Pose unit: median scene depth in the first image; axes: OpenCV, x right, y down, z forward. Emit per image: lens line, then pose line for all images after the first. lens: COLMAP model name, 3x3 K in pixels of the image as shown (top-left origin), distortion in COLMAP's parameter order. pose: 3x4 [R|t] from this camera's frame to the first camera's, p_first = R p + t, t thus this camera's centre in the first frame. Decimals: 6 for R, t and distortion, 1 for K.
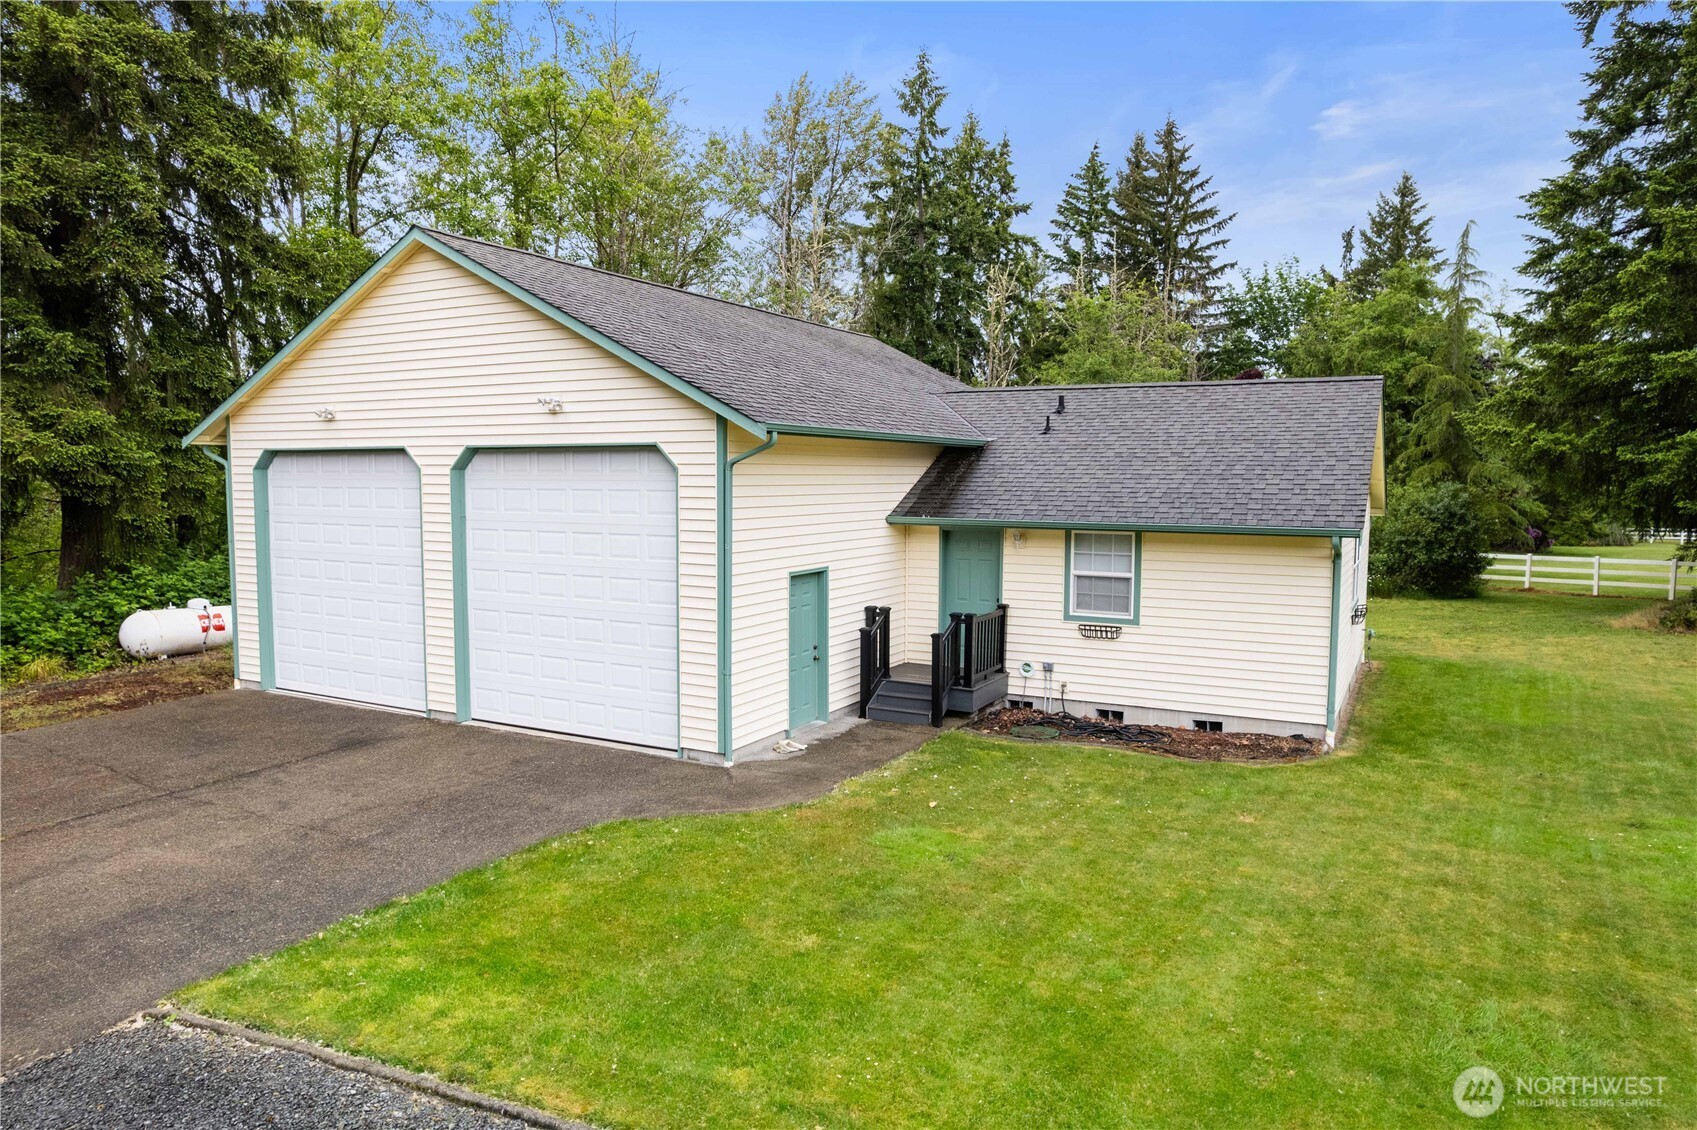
lens RADIAL K [[1090.3, 0, 852.6], [0, 1090.3, 559.6], [0, 0, 1]] dist [-0.072395, 0.062740]
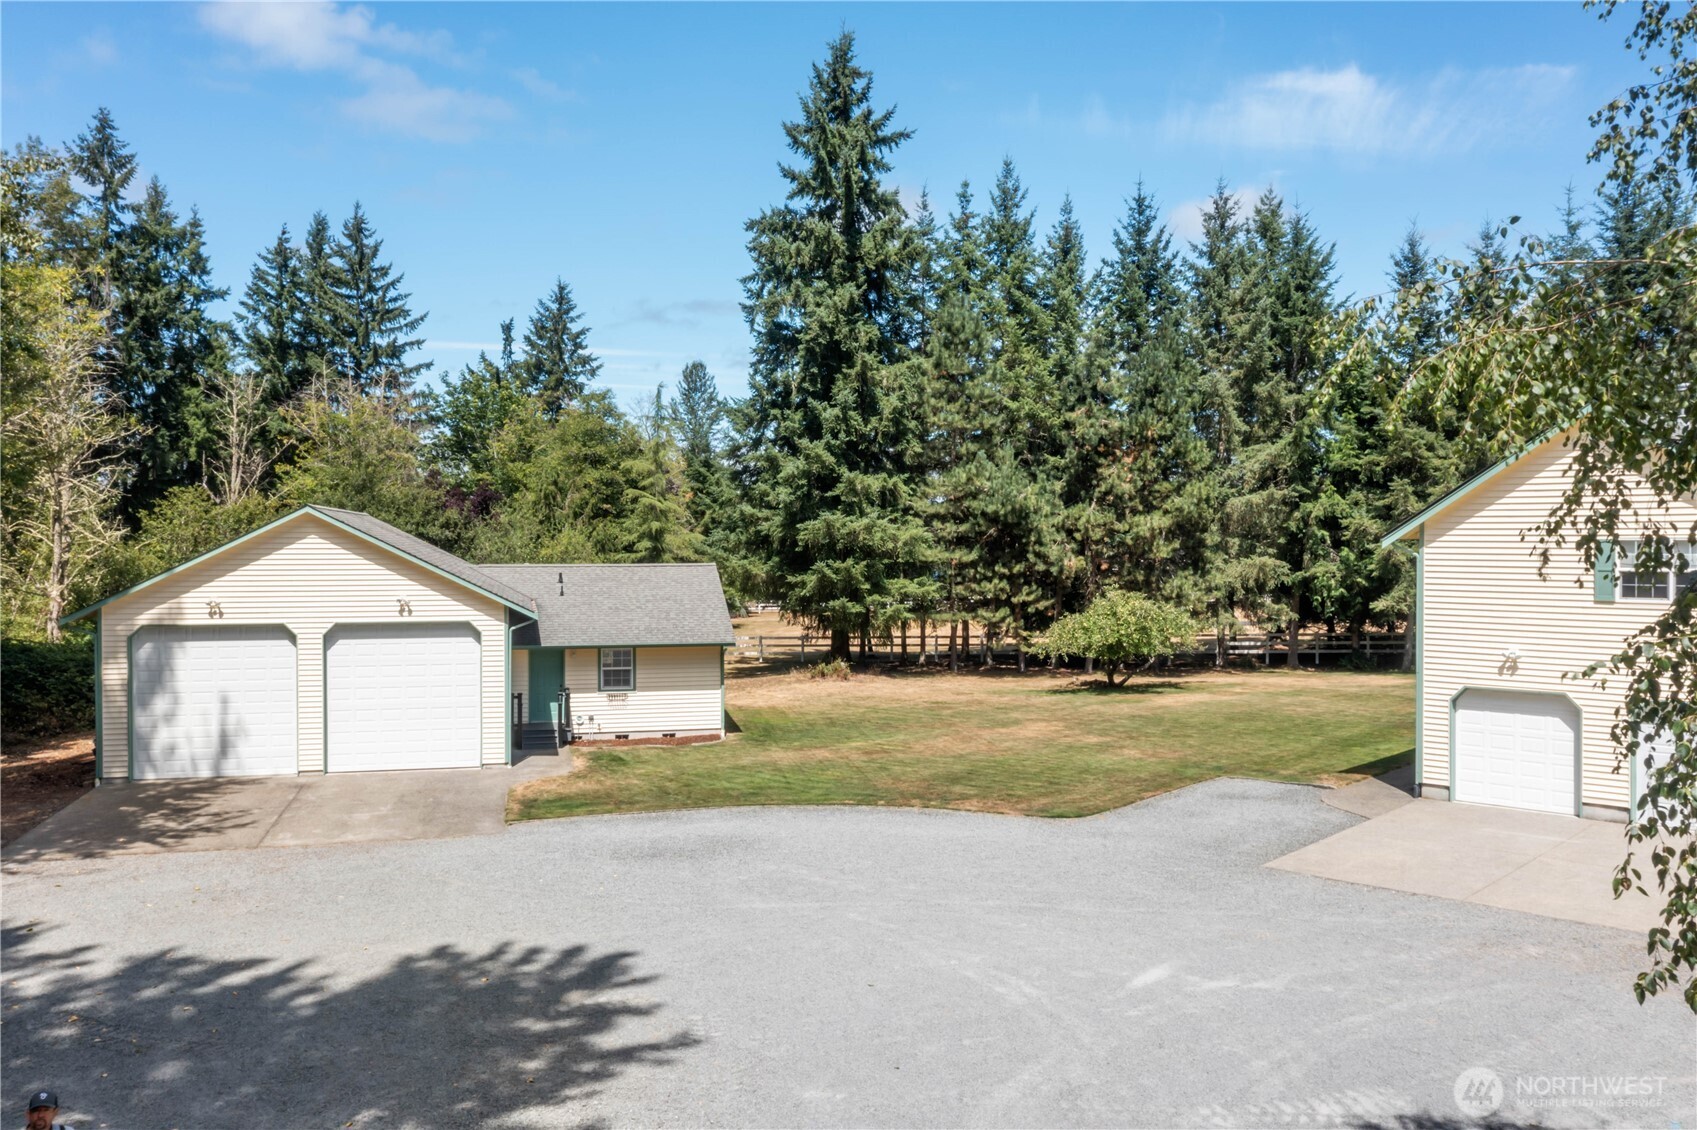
lens RADIAL K [[1357.7, 0, 848.5], [0, 1357.7, 565.0], [0, 0, 1]] dist [-0.001301, -0.000036]
pose [[0.742192, -0.024183, 0.669750, -0.229489], [0.059598, 0.997771, -0.030017, -0.014958], [-0.667532, 0.062194, 0.741979, -0.238553]]
